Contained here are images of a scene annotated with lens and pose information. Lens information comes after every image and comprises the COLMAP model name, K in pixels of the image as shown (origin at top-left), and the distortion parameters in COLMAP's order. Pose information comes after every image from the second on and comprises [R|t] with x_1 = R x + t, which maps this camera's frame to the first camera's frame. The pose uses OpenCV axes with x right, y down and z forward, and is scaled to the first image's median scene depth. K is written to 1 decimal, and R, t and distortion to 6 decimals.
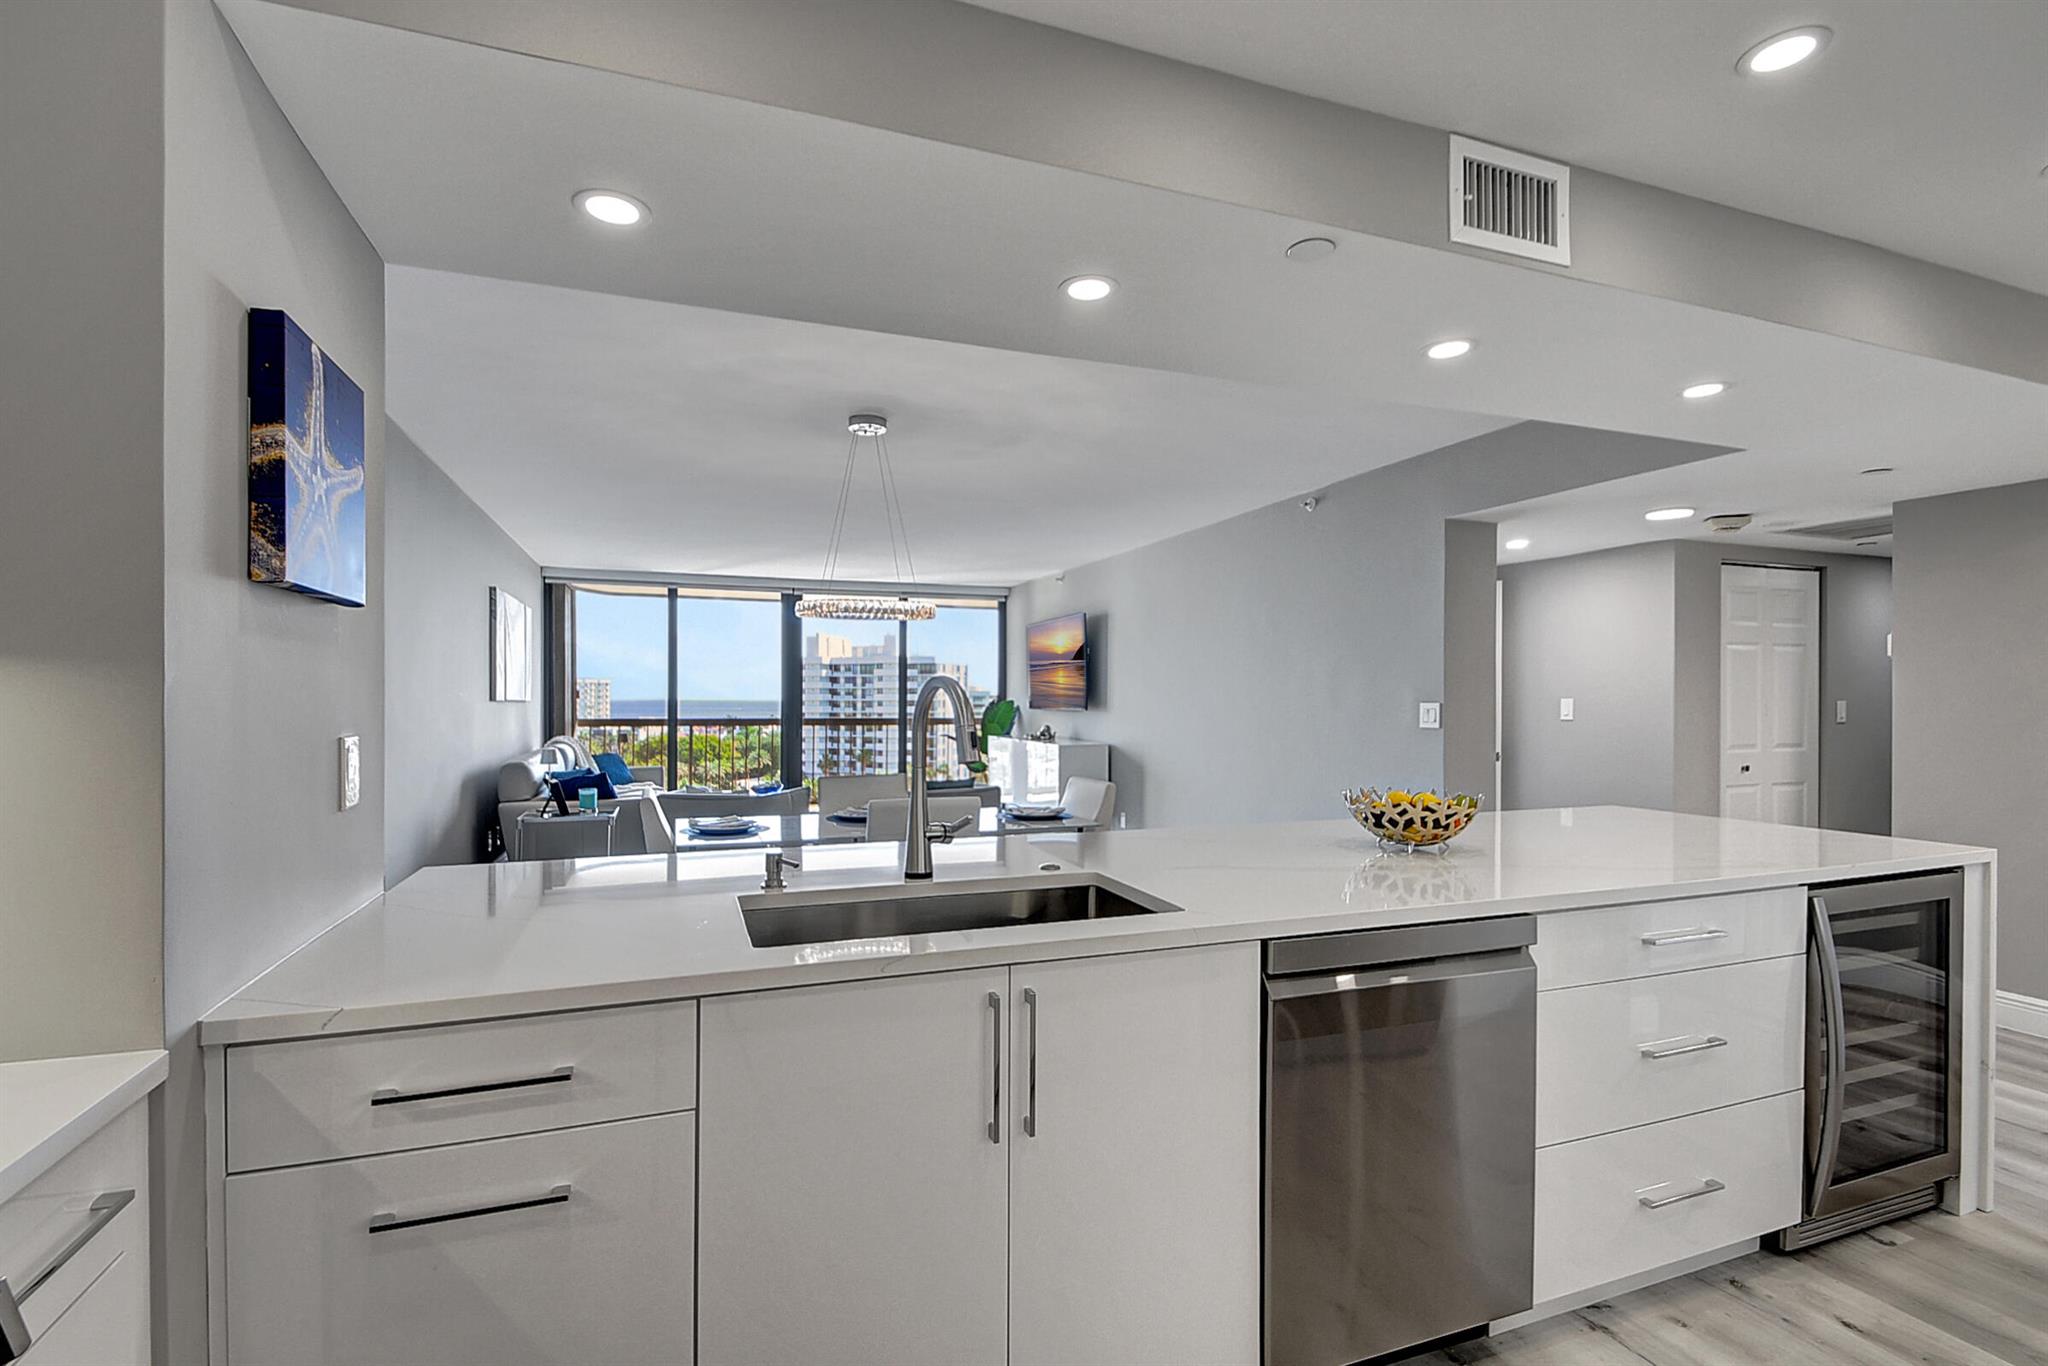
lens RADIAL K [[928.0, 0, 1018.9], [0, 928.0, 705.5], [0, 0, 1]] dist [0.000217, -0.000151]
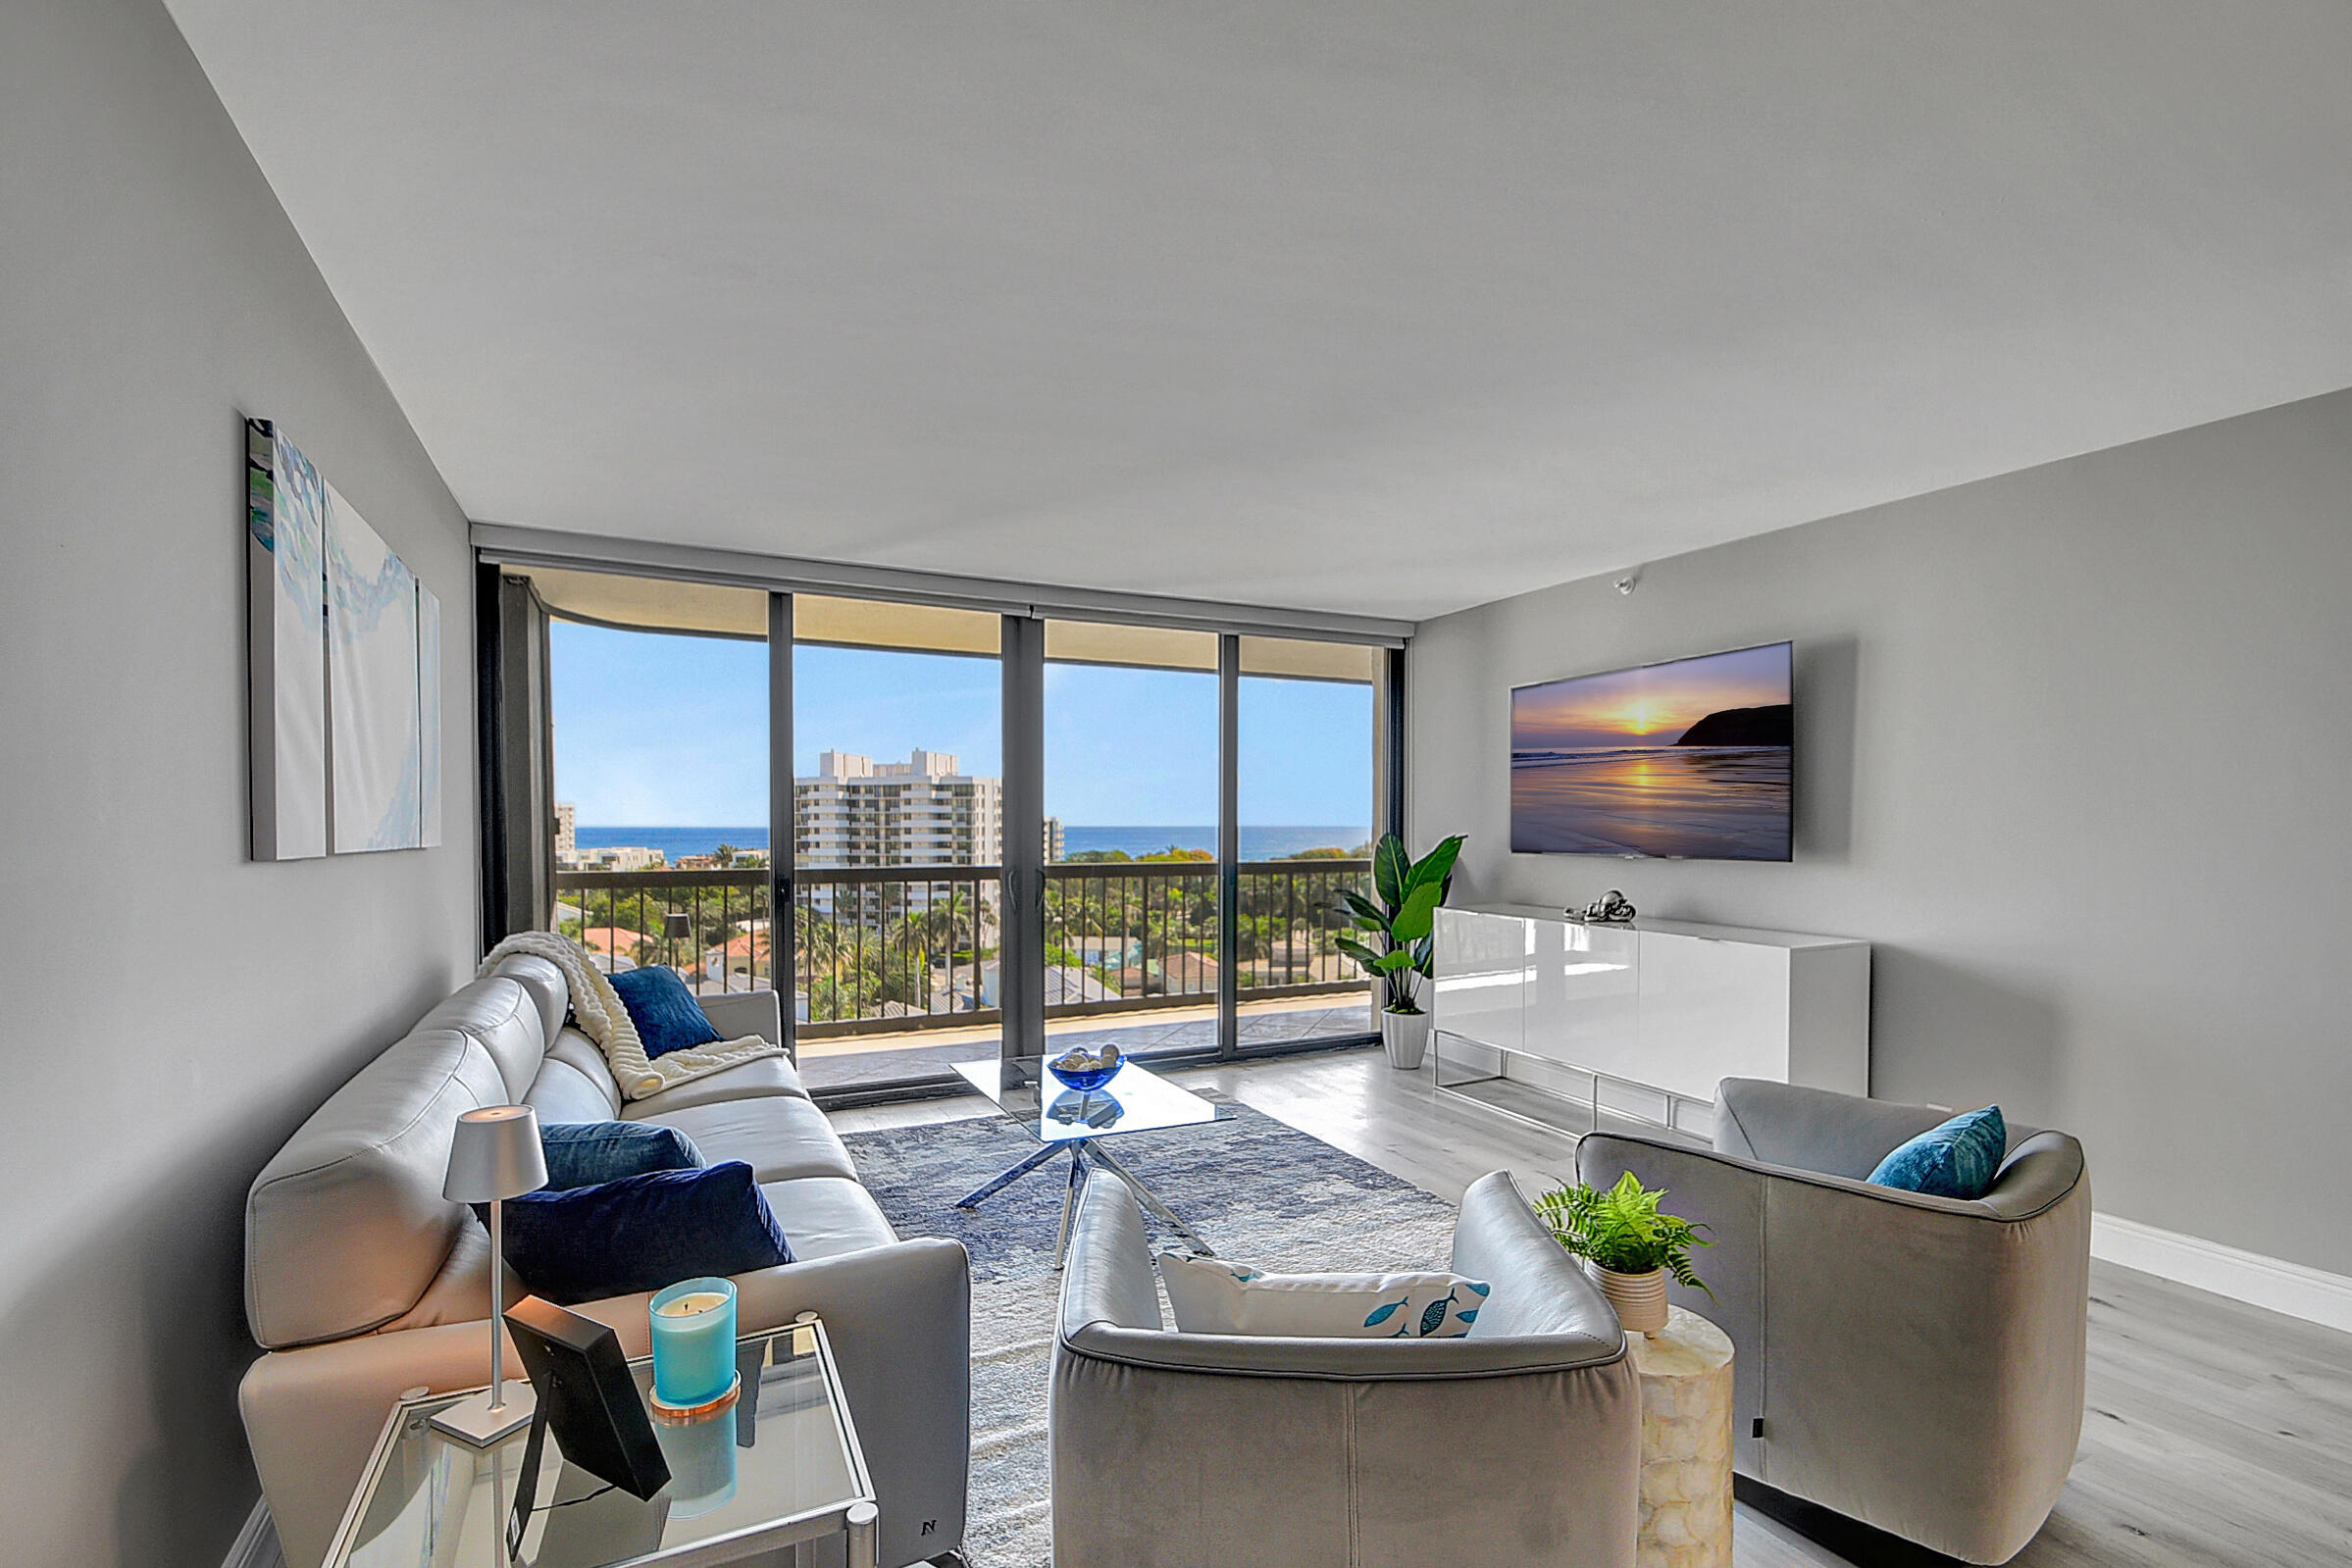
lens RADIAL K [[1037.5, 0, 1171.2], [0, 1037.5, 846.1], [0, 0, 1]] dist [0.037302, 0.000080]
pose [[0.994567, -0.005770, 0.103938, -0.207089], [0.004353, 0.999894, 0.013863, -0.007848], [-0.104007, -0.013335, 0.994487, 0.415626]]
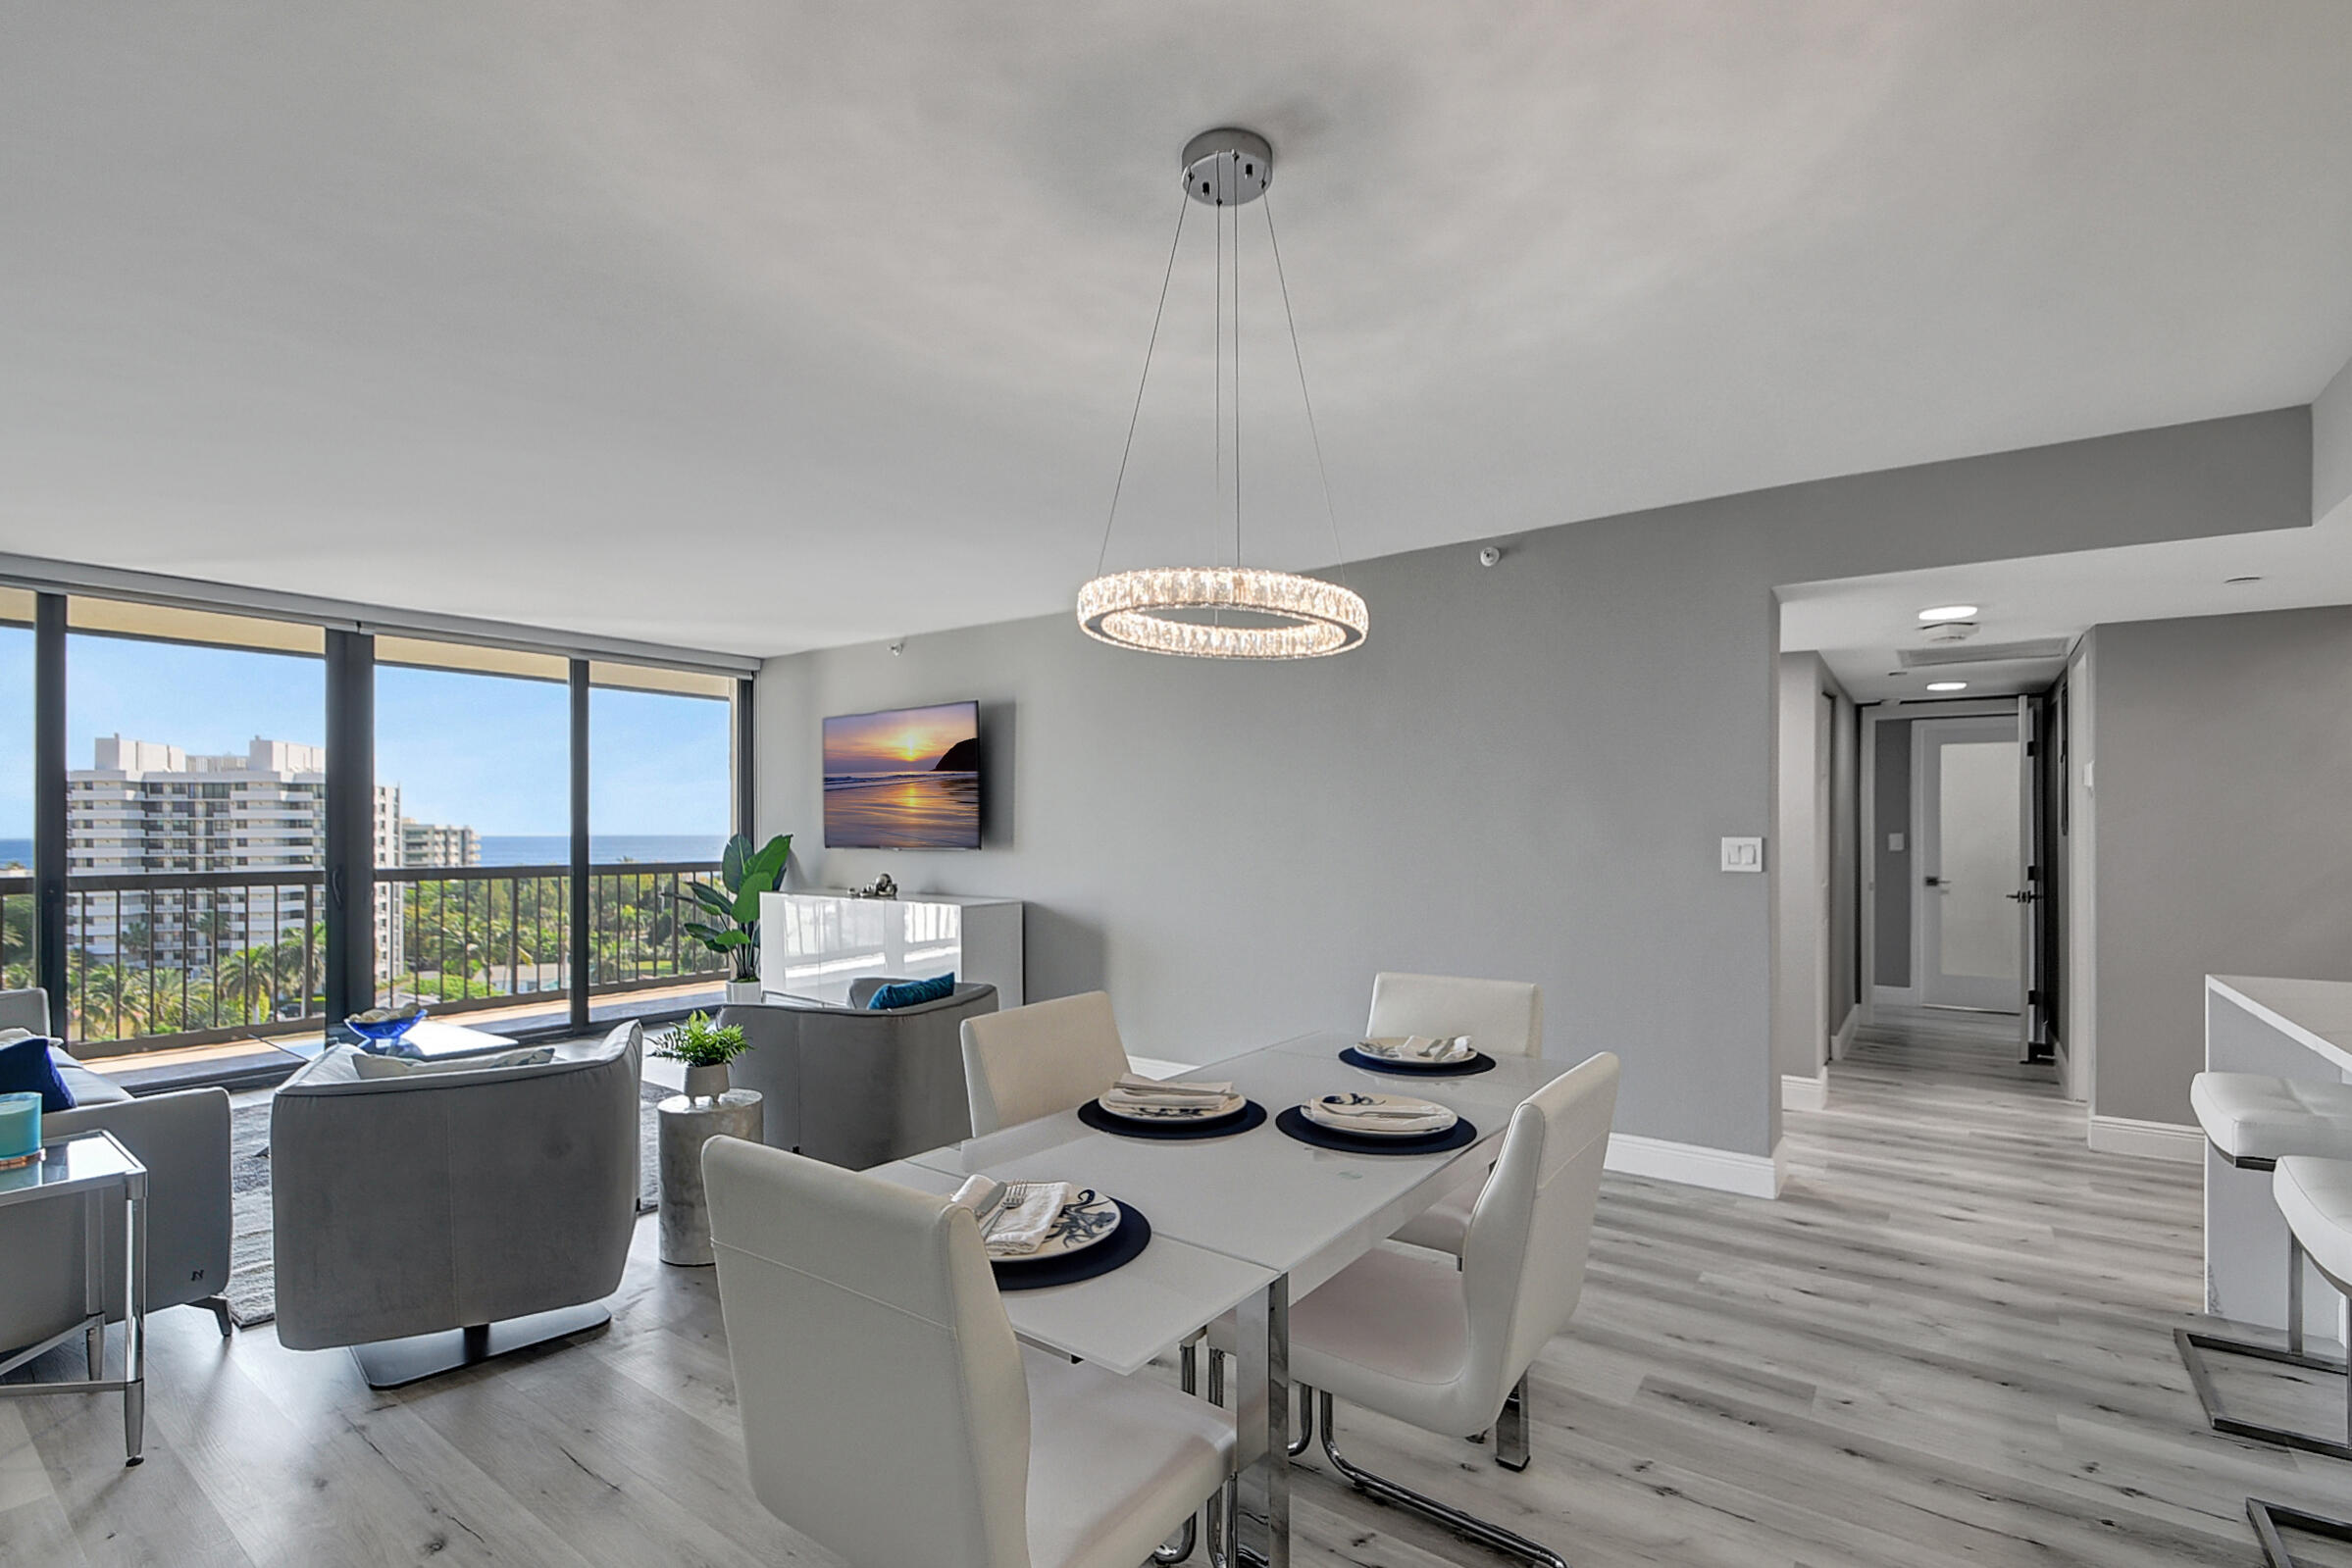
lens RADIAL K [[1046.5, 0, 1174.2], [0, 1046.5, 823.5], [0, 0, 1]] dist [0.001127, -0.012564]
pose [[0.832536, -0.002179, 0.553966, -0.170040], [0.010381, 0.999878, -0.011668, -0.002194], [-0.553873, 0.015464, 0.832457, 0.240810]]
